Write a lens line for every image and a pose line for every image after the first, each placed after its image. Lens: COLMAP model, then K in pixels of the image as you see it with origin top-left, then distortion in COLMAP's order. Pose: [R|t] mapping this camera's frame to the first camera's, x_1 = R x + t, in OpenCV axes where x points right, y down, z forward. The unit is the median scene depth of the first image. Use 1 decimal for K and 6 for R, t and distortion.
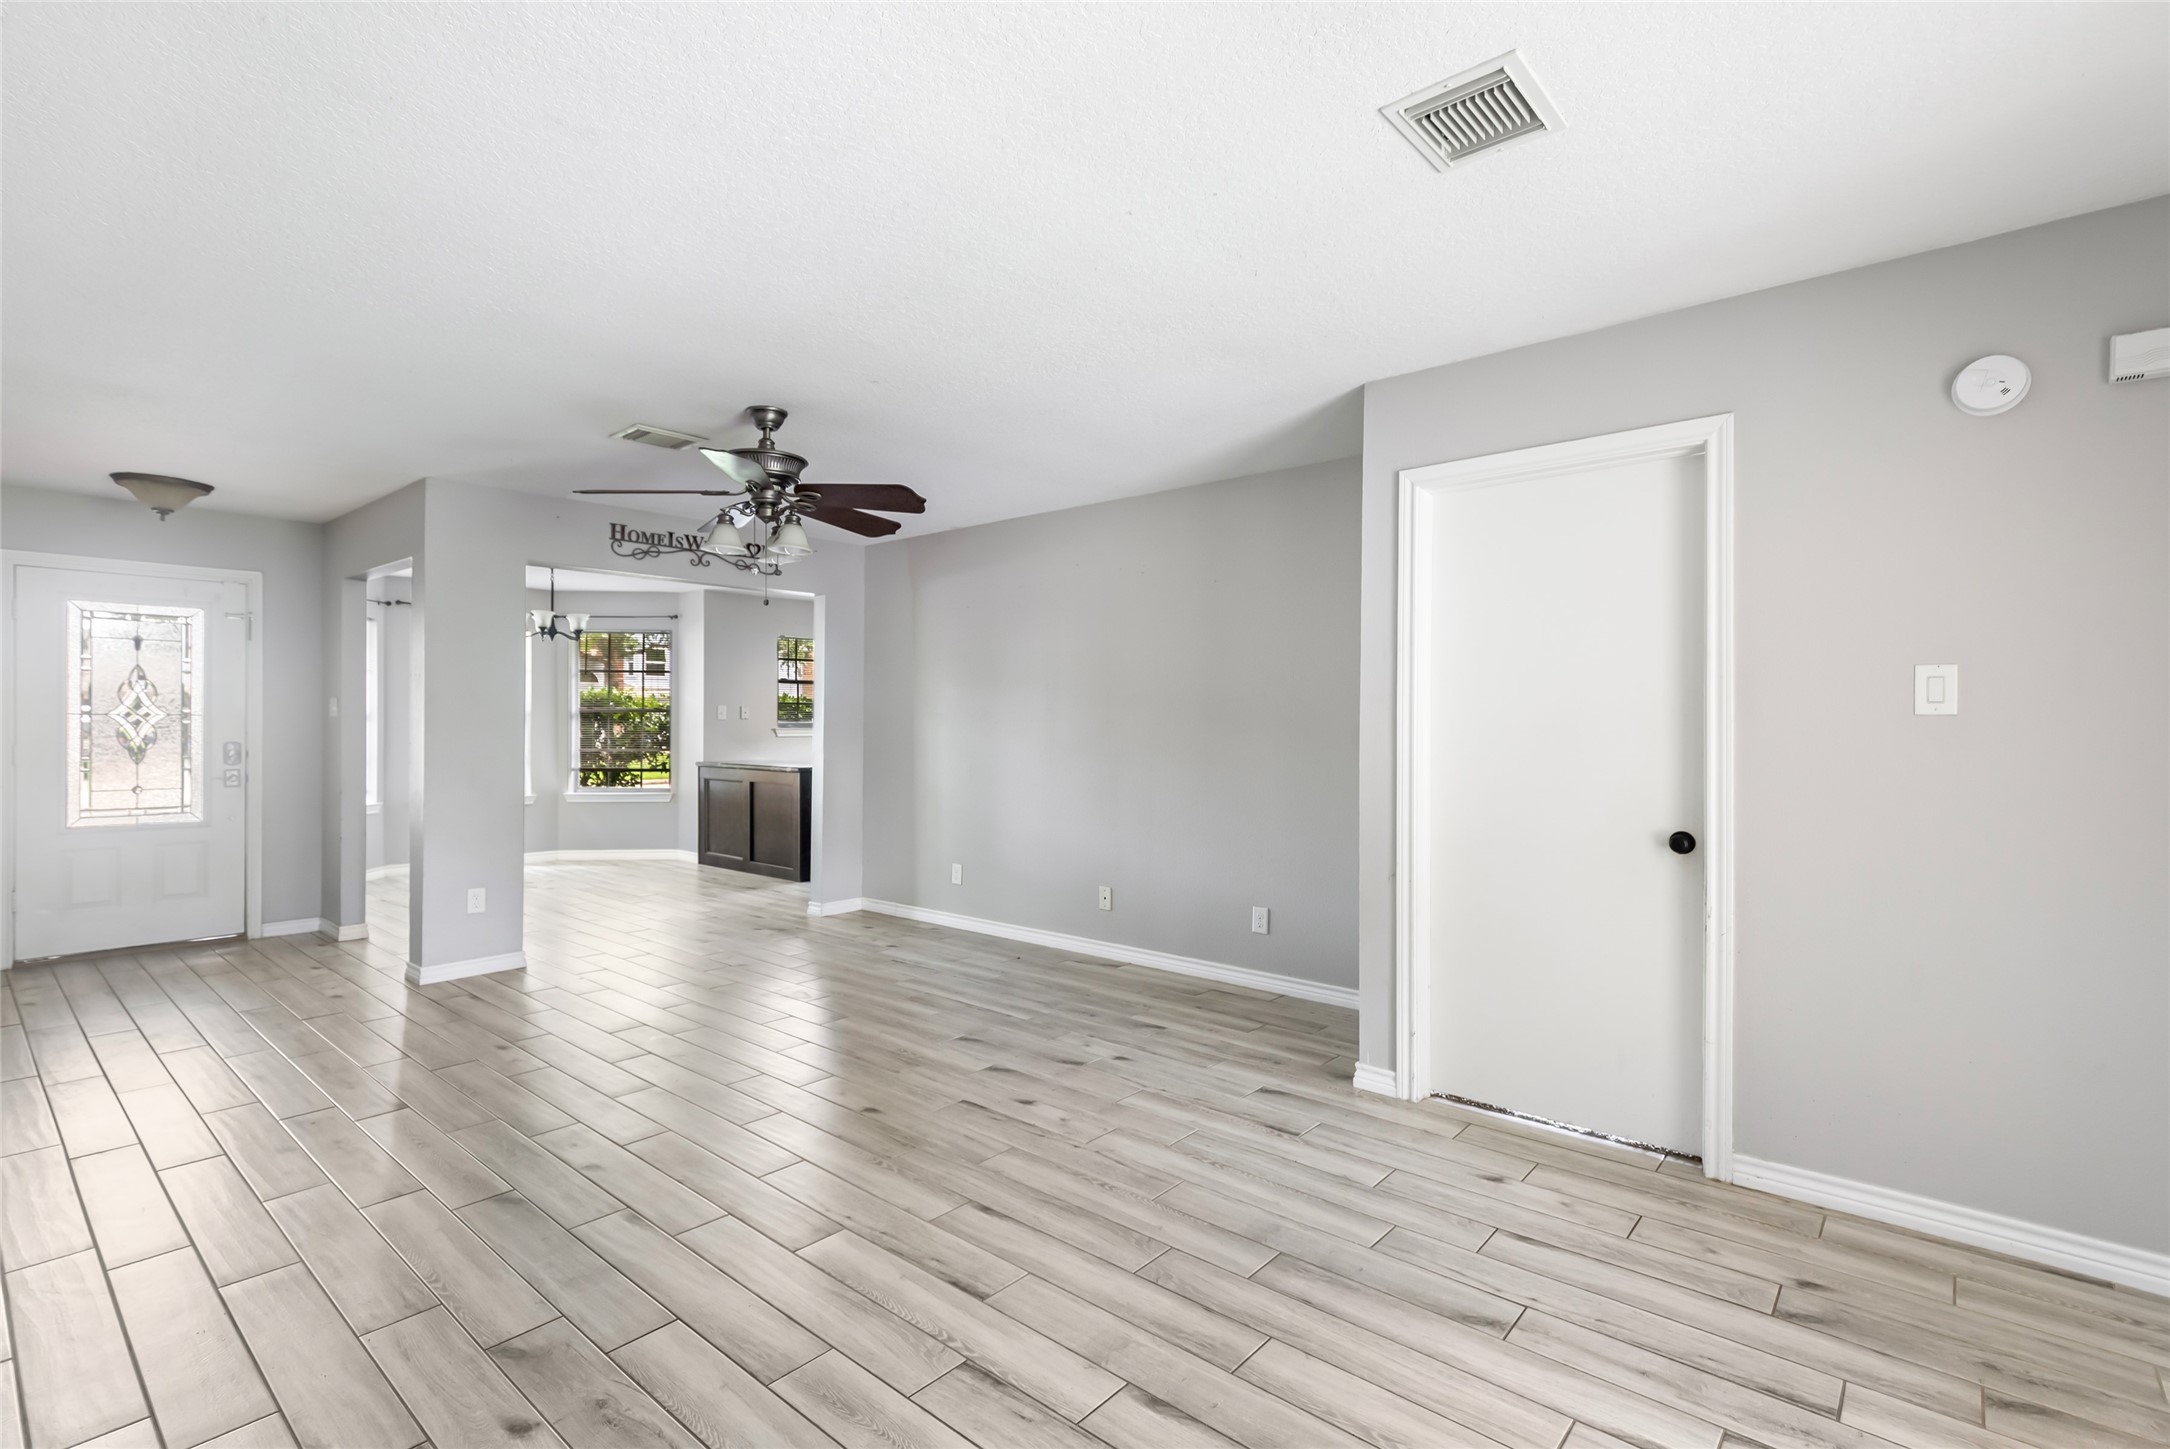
lens RADIAL K [[1012.3, 0, 1087.8], [0, 1012.3, 718.8], [0, 0, 1]] dist [0.000430, 0.000056]
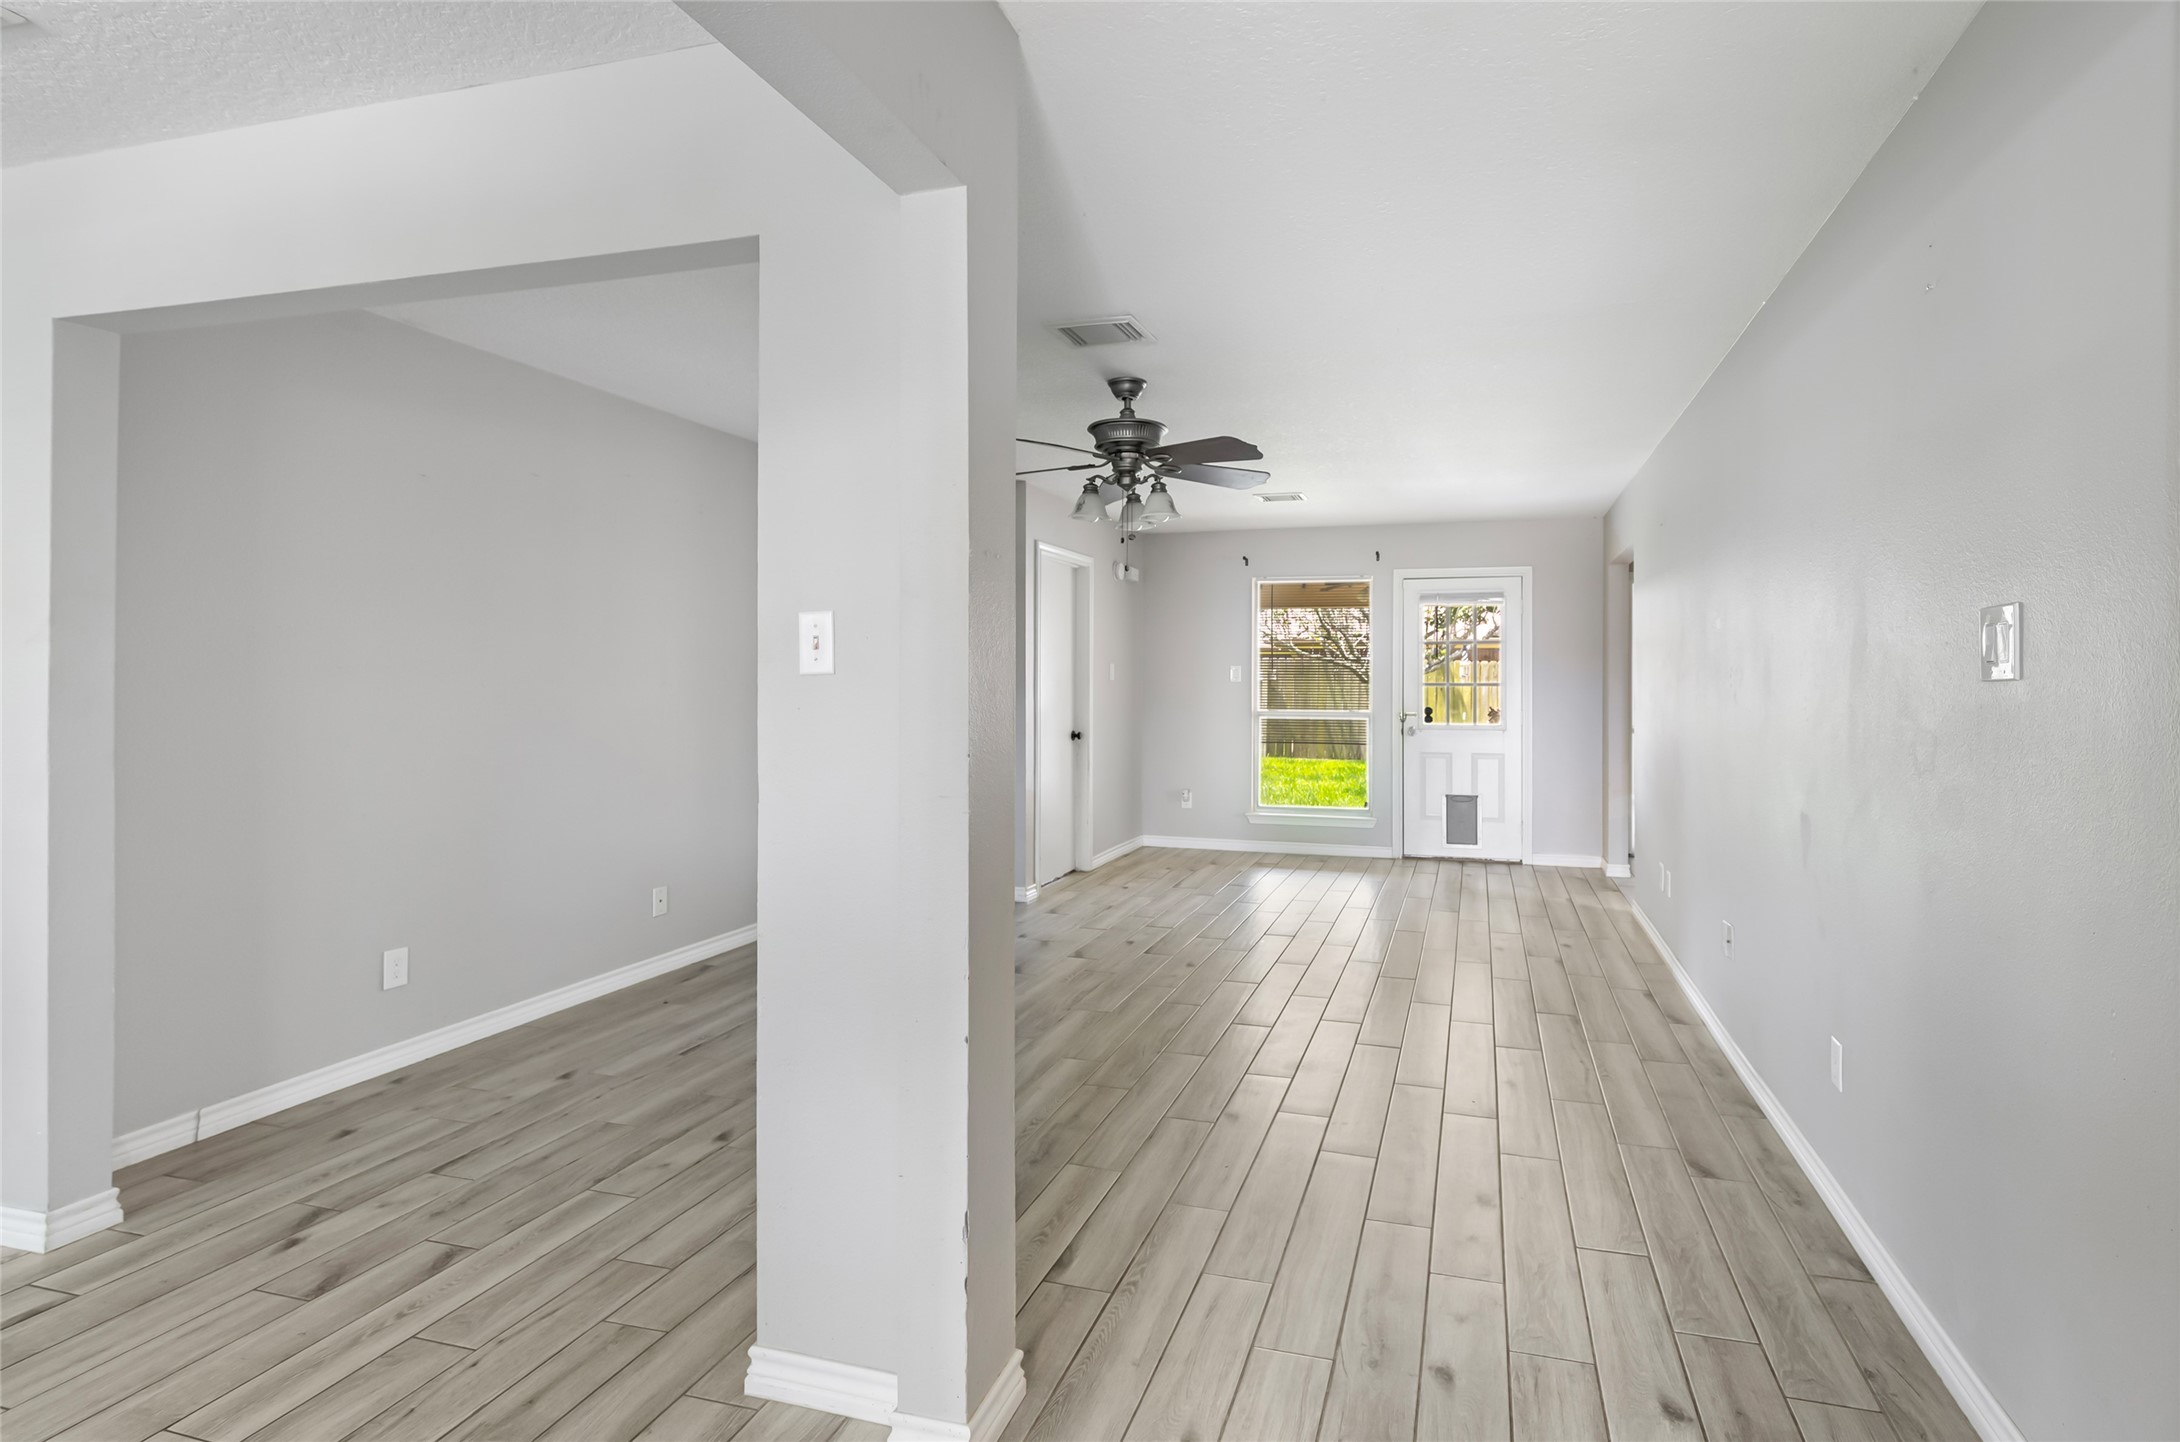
lens RADIAL K [[1068.8, 0, 1128.6], [0, 1068.8, 671.2], [0, 0, 1]] dist [-0.004018, -0.000772]
pose [[-0.392305, 0.008194, 0.919799, -1.114155], [-0.004963, 0.999927, -0.011025, 0.001069], [-0.919822, -0.008890, -0.392236, 1.206950]]
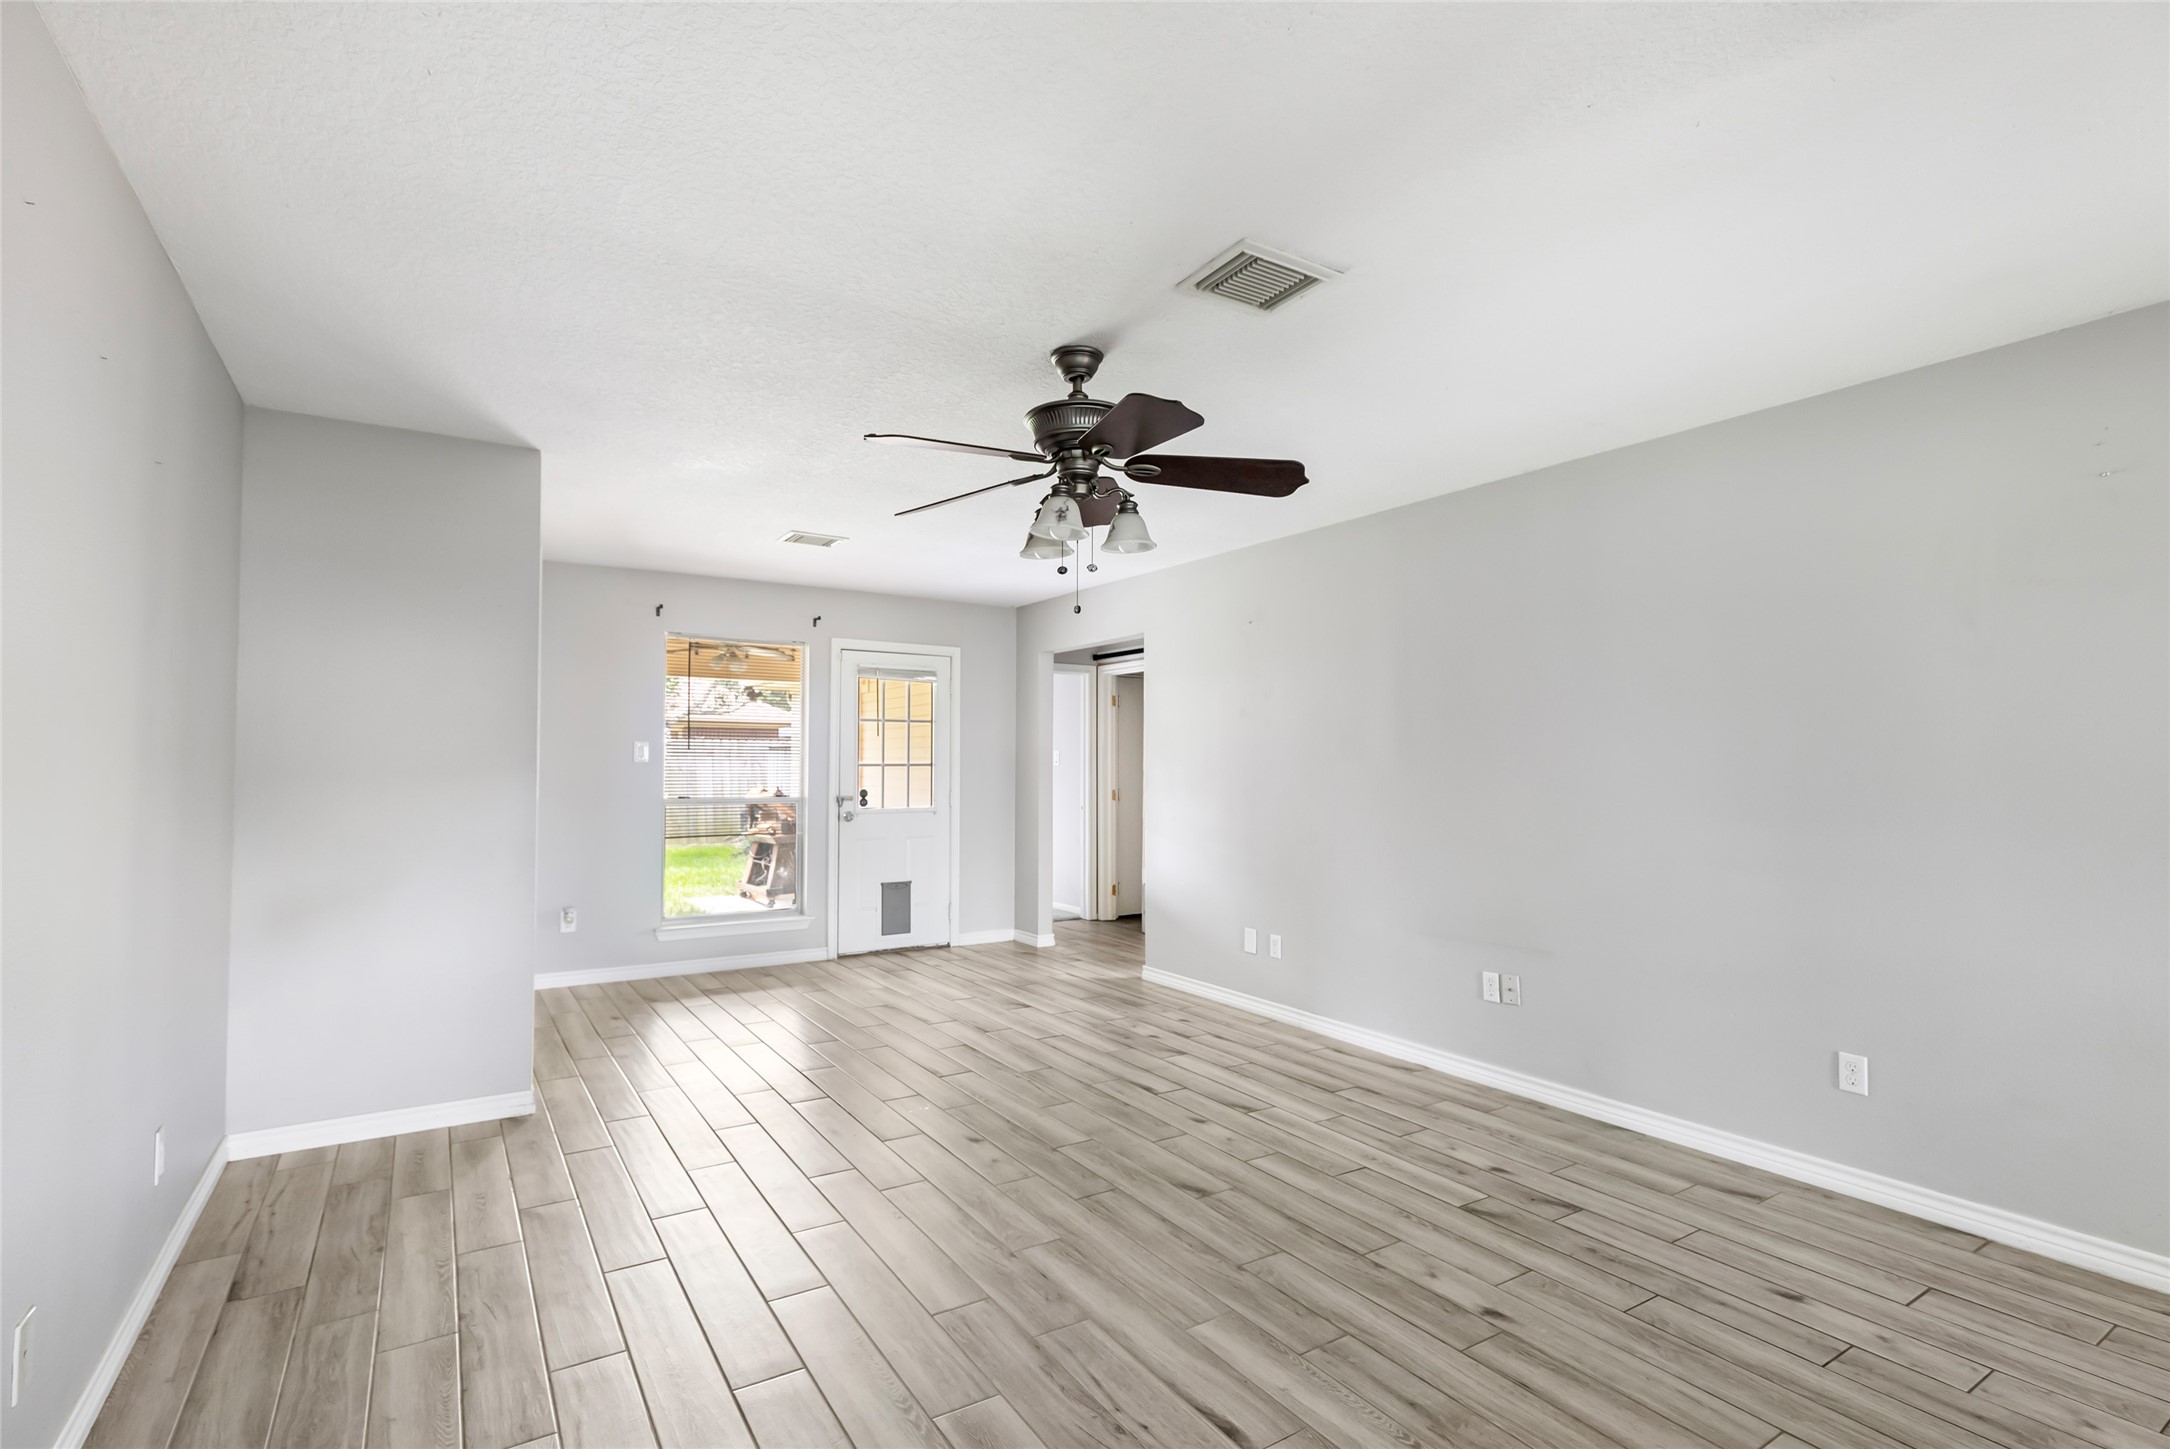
lens RADIAL K [[1007.5, 0, 1085.0], [0, 1007.5, 724.5], [0, 0, 1]] dist [0.002248, 0.000299]
pose [[-0.961311, 0.007084, 0.275375, -0.447221], [-0.004120, 0.999188, -0.040087, -0.000769], [-0.275435, -0.039671, -0.960501, 1.446089]]
